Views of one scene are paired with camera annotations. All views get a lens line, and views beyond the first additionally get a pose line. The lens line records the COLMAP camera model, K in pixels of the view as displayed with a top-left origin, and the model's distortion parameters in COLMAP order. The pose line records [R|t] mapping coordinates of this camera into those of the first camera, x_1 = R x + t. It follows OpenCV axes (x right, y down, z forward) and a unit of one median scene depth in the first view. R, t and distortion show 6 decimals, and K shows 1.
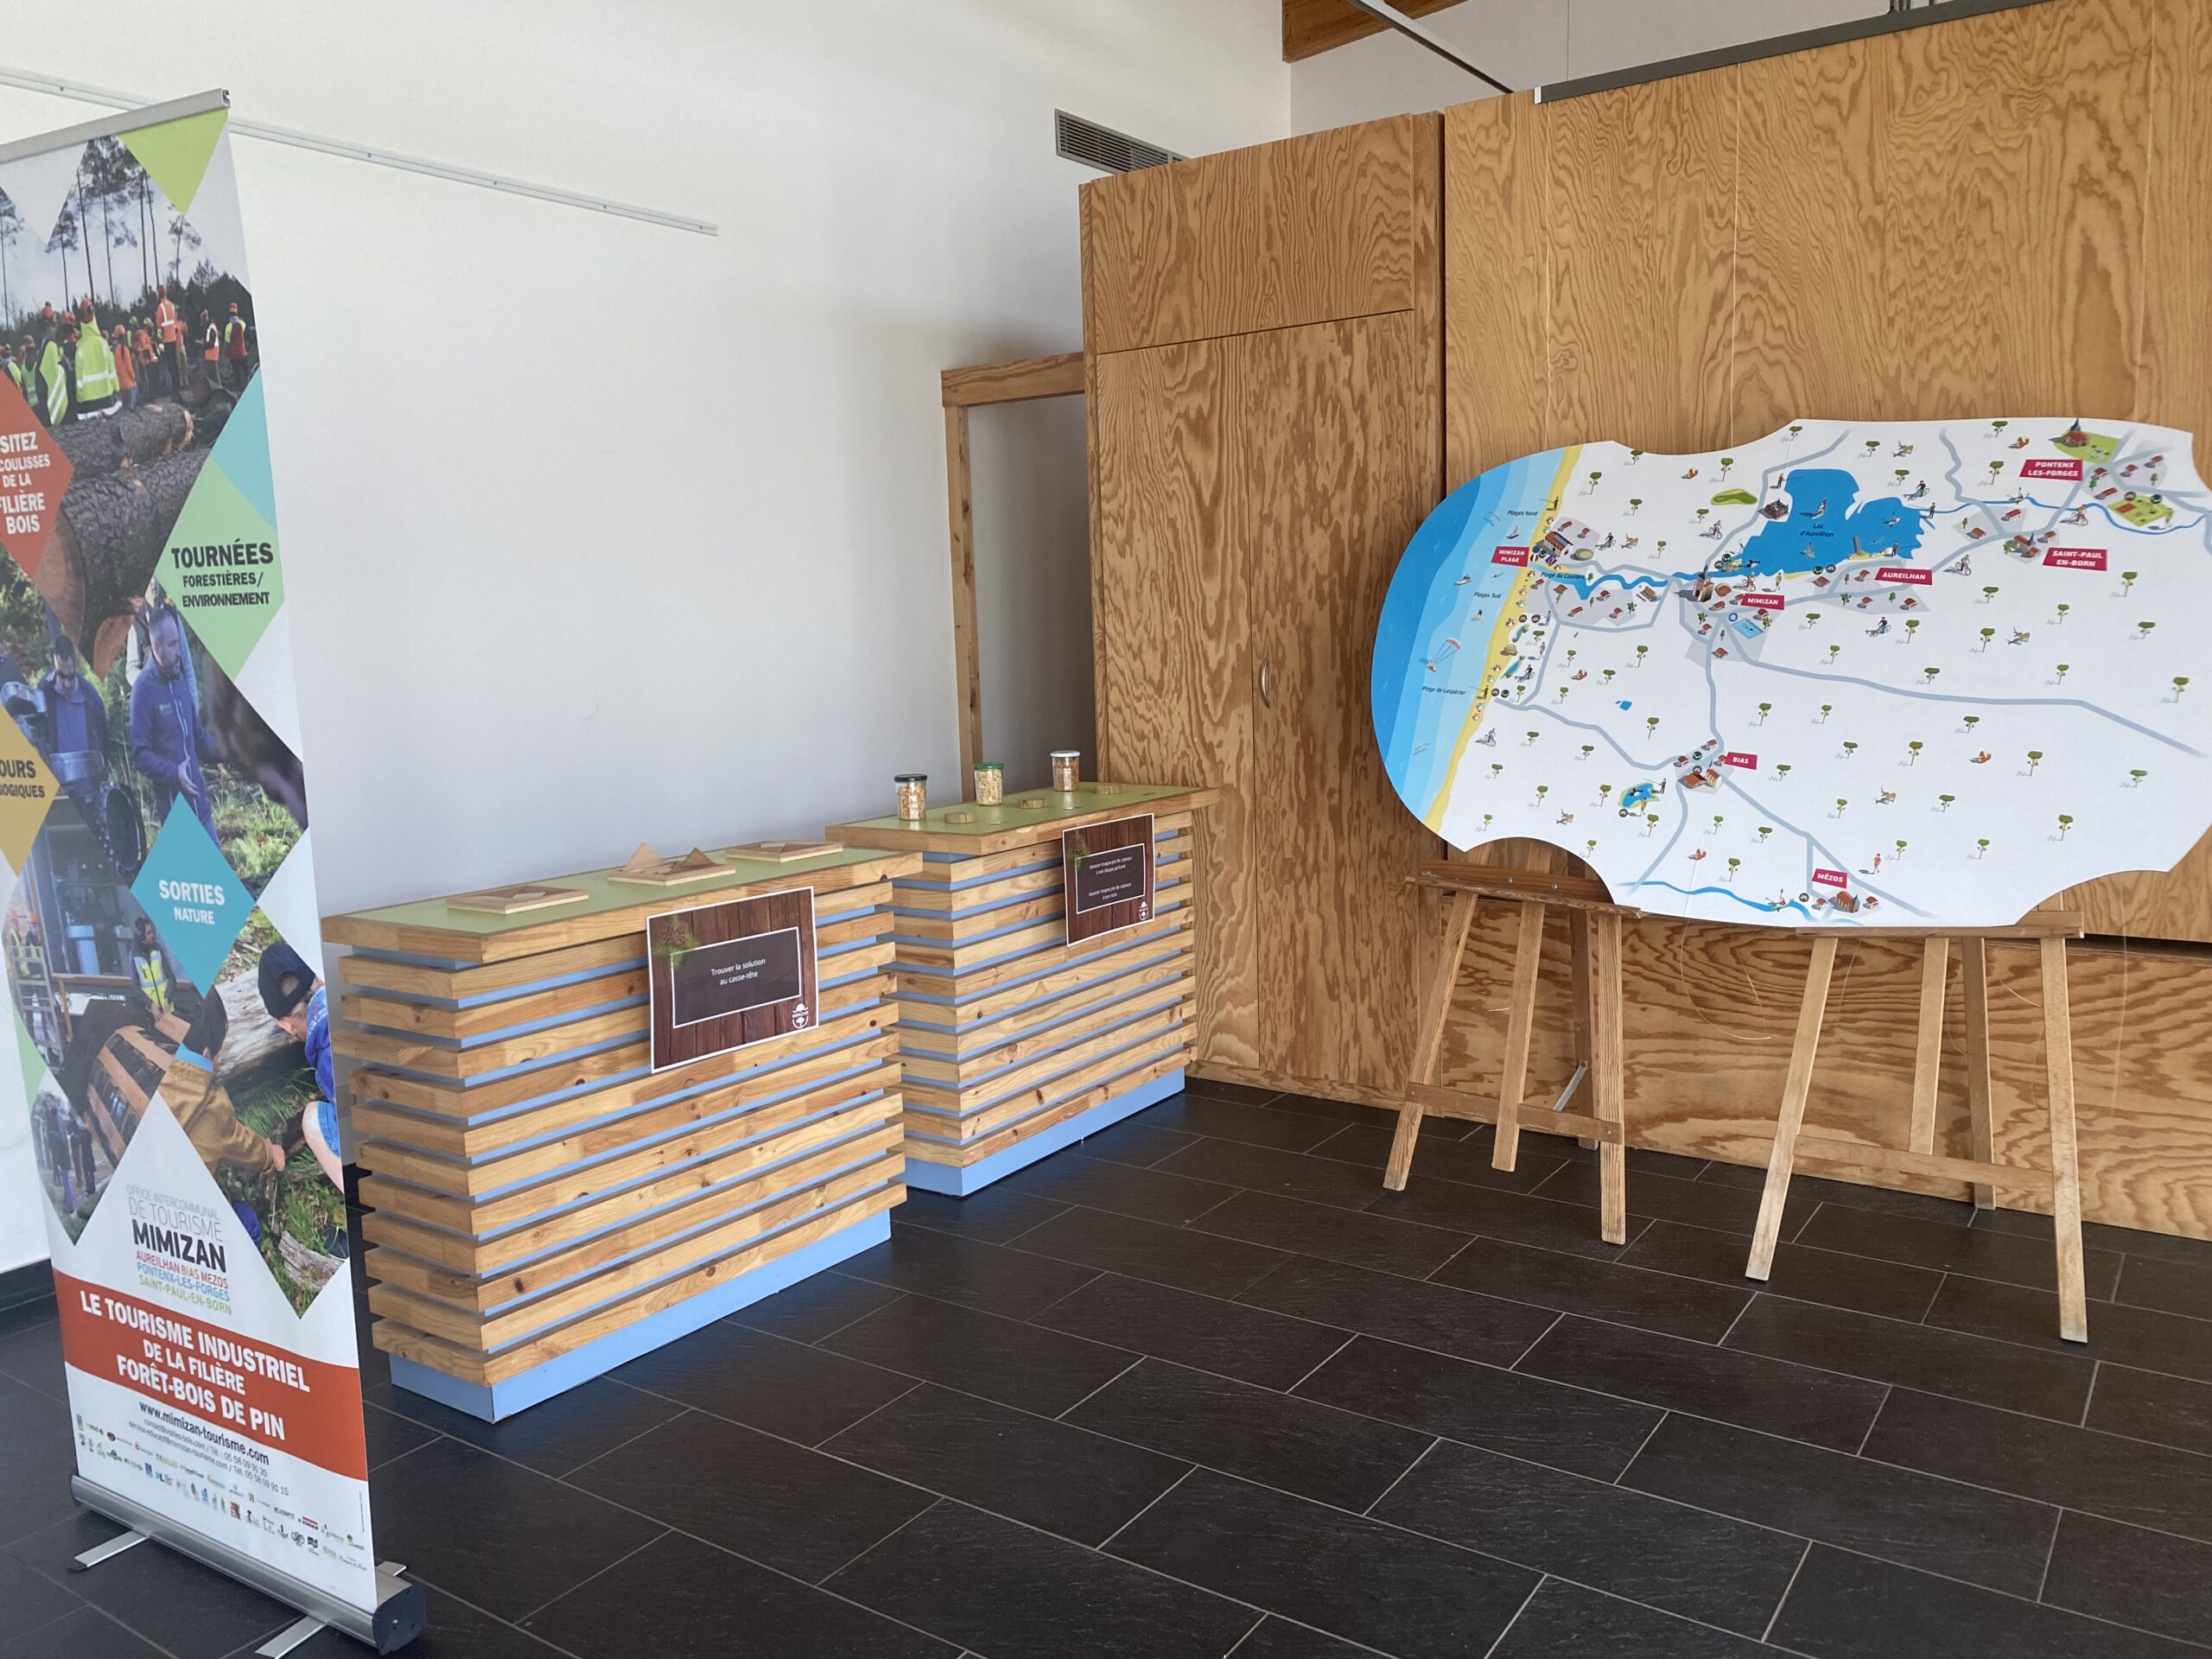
lens RADIAL K [[1678.1, 0, 1099.9], [0, 1678.1, 819.4], [0, 0, 1]] dist [0.039756, -0.040713]
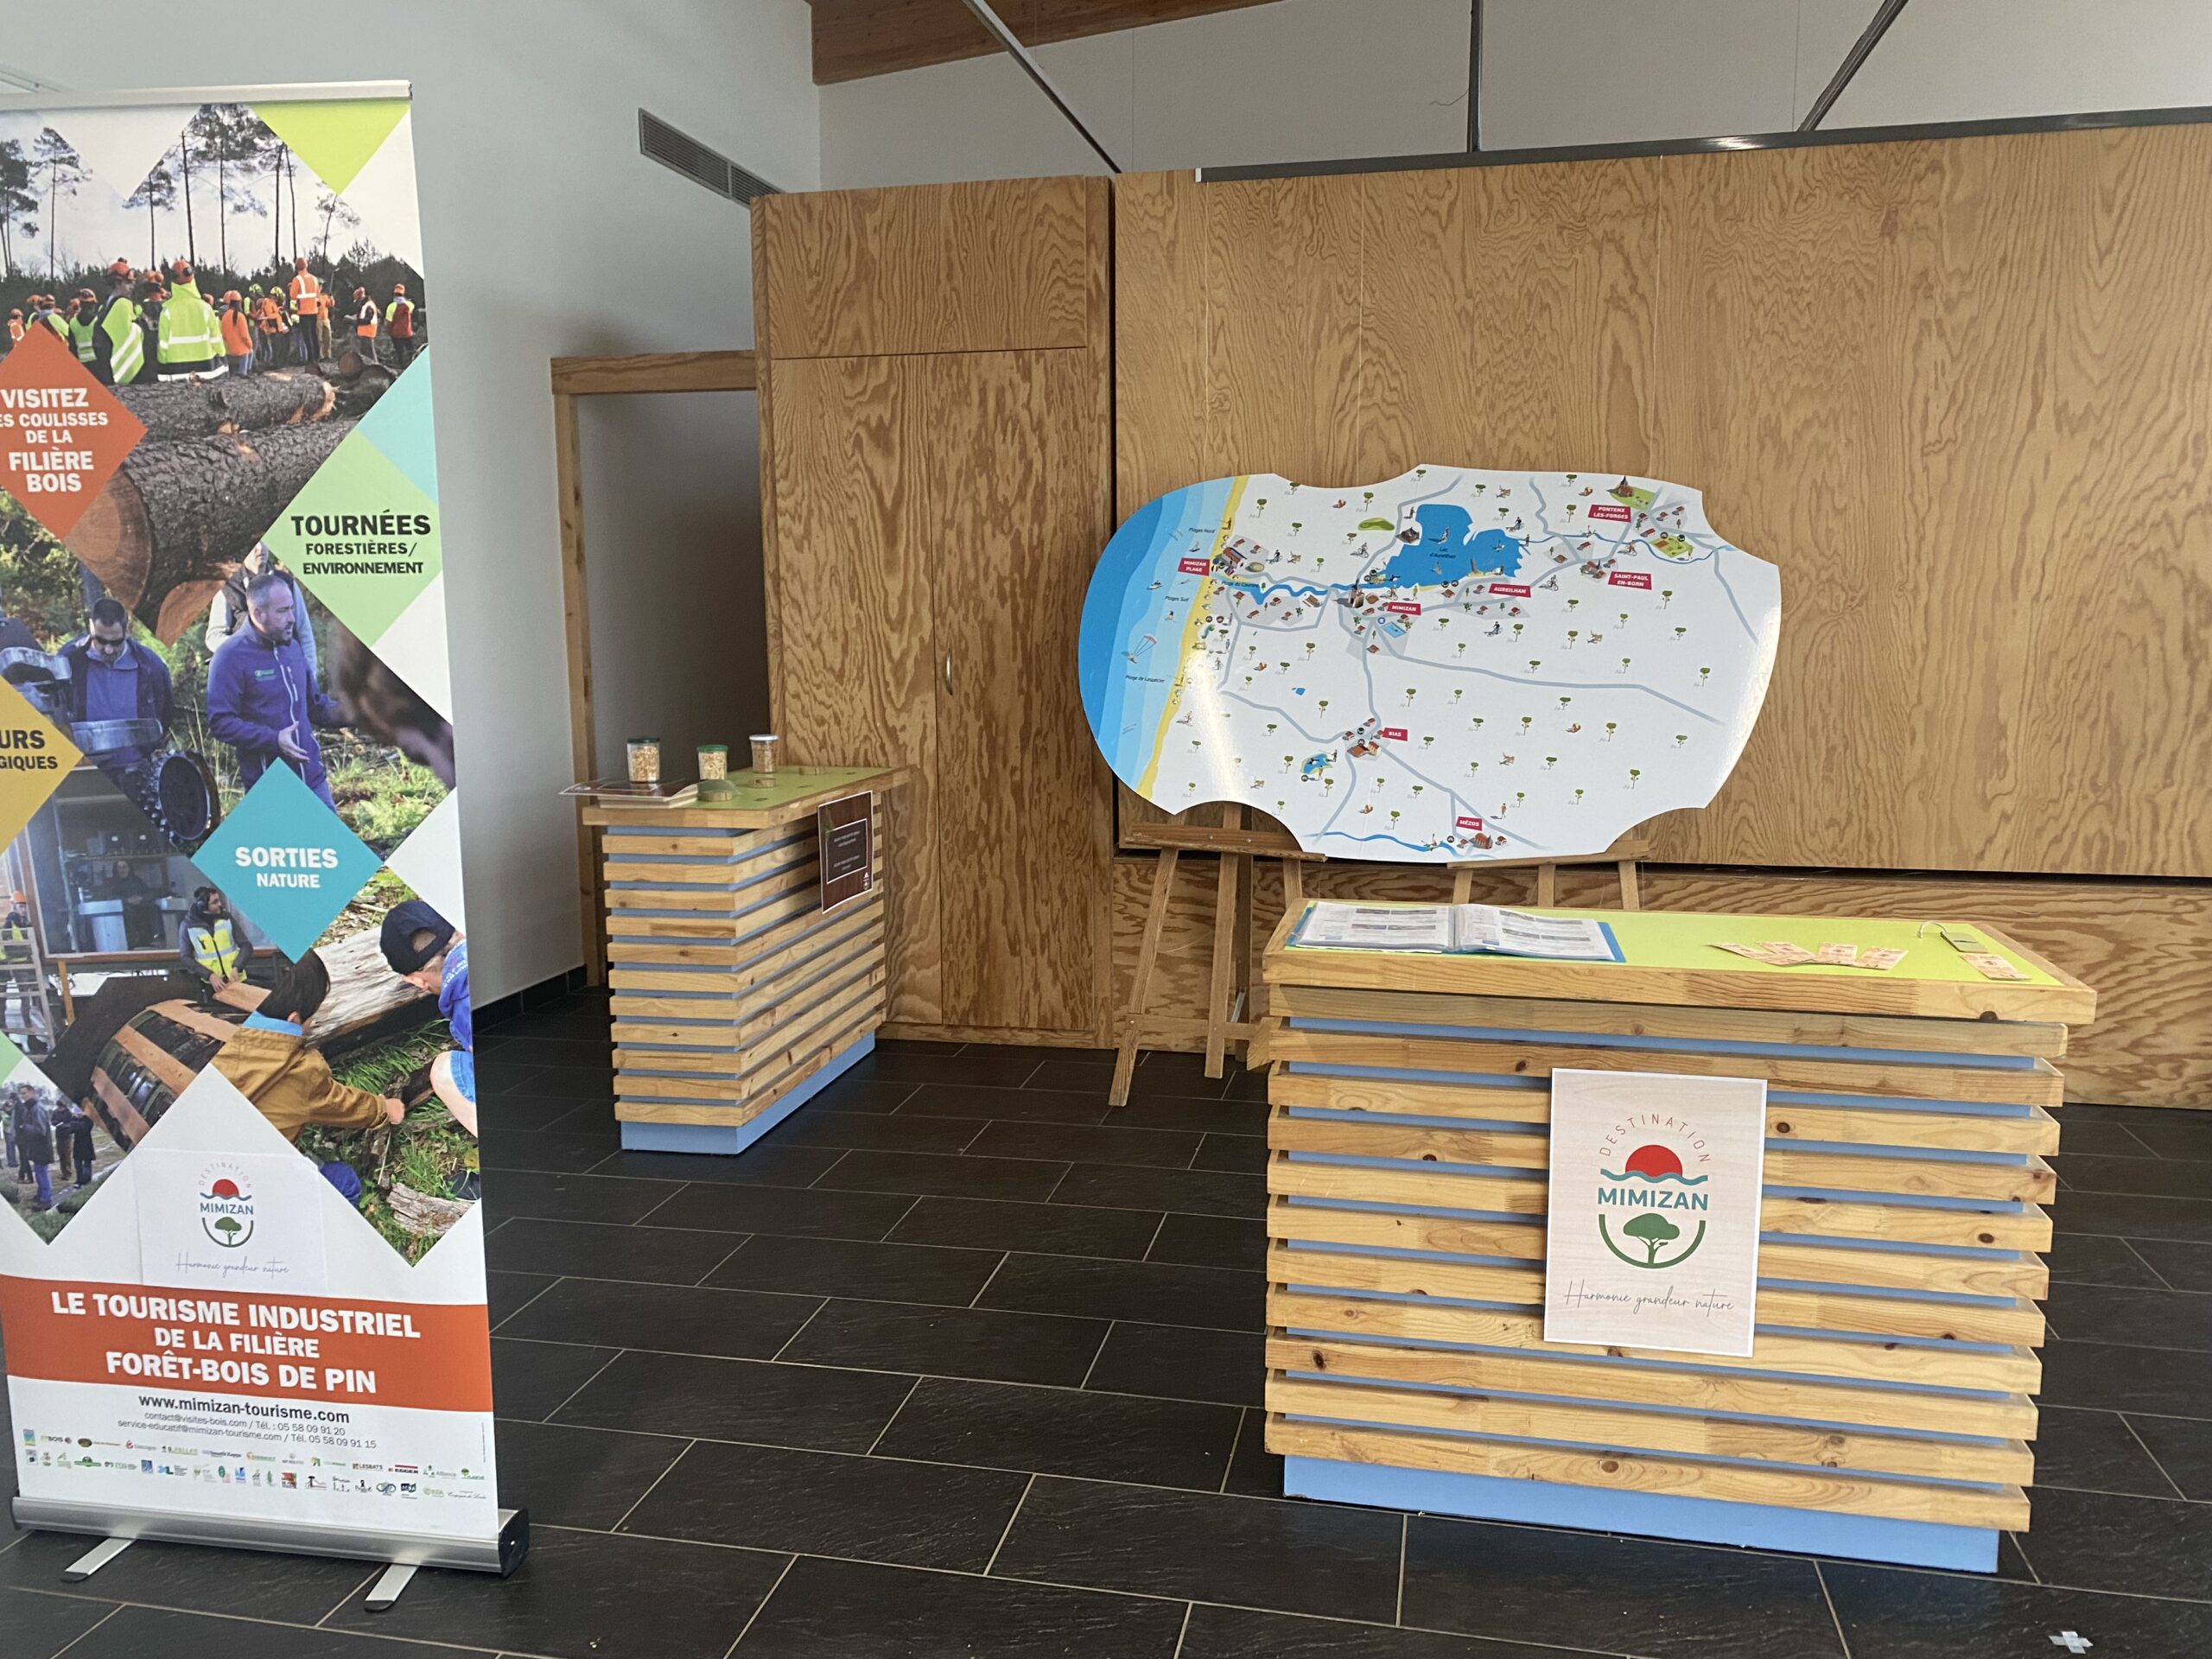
lens RADIAL K [[1678.1, 0, 1093.6], [0, 1678.1, 825.3], [0, 0, 1]] dist [0.039756, -0.040713]
pose [[0.925538, -0.026829, 0.377702, -0.291434], [0.026366, 0.999632, 0.006399, 0.018556], [-0.377735, 0.004036, 0.925905, -0.070579]]
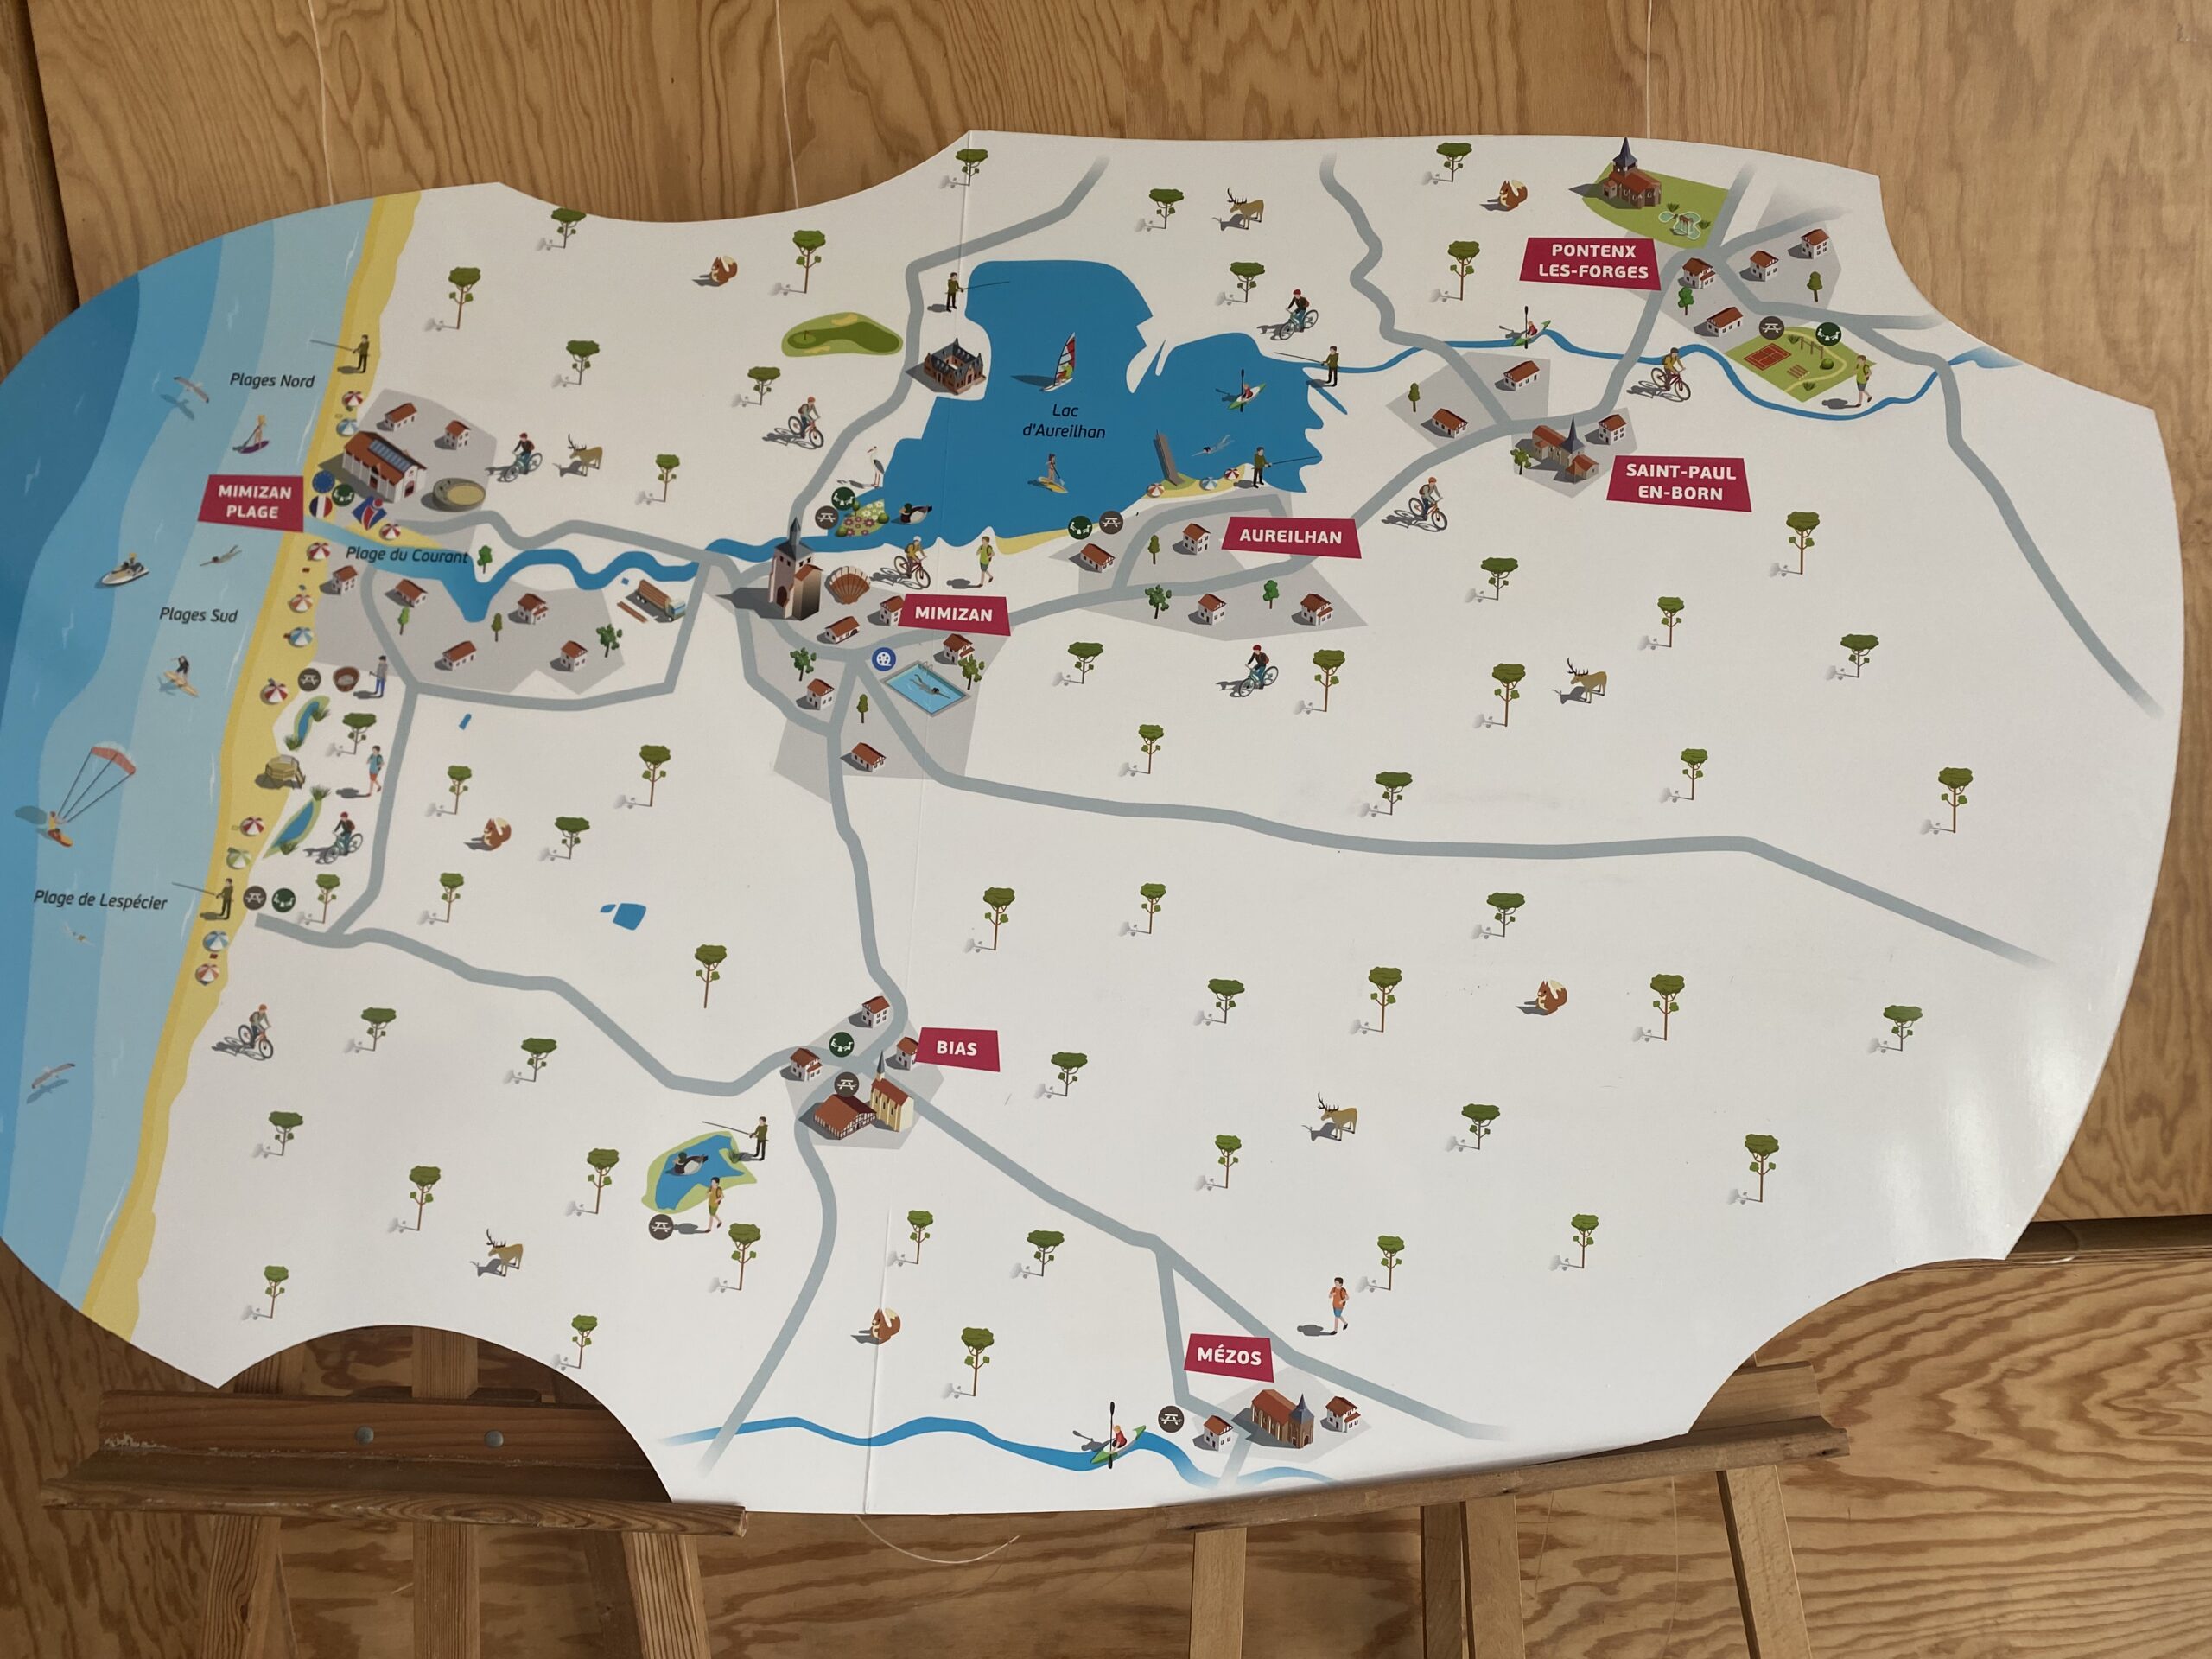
lens RADIAL K [[1678.1, 0, 1098.7], [0, 1678.1, 817.3], [0, 0, 1]] dist [0.039756, -0.040713]
pose [[0.831189, -0.124854, 0.541789, 0.205279], [0.106480, 0.992169, 0.065286, -0.102014], [-0.545698, 0.003425, 0.837975, 0.650194]]
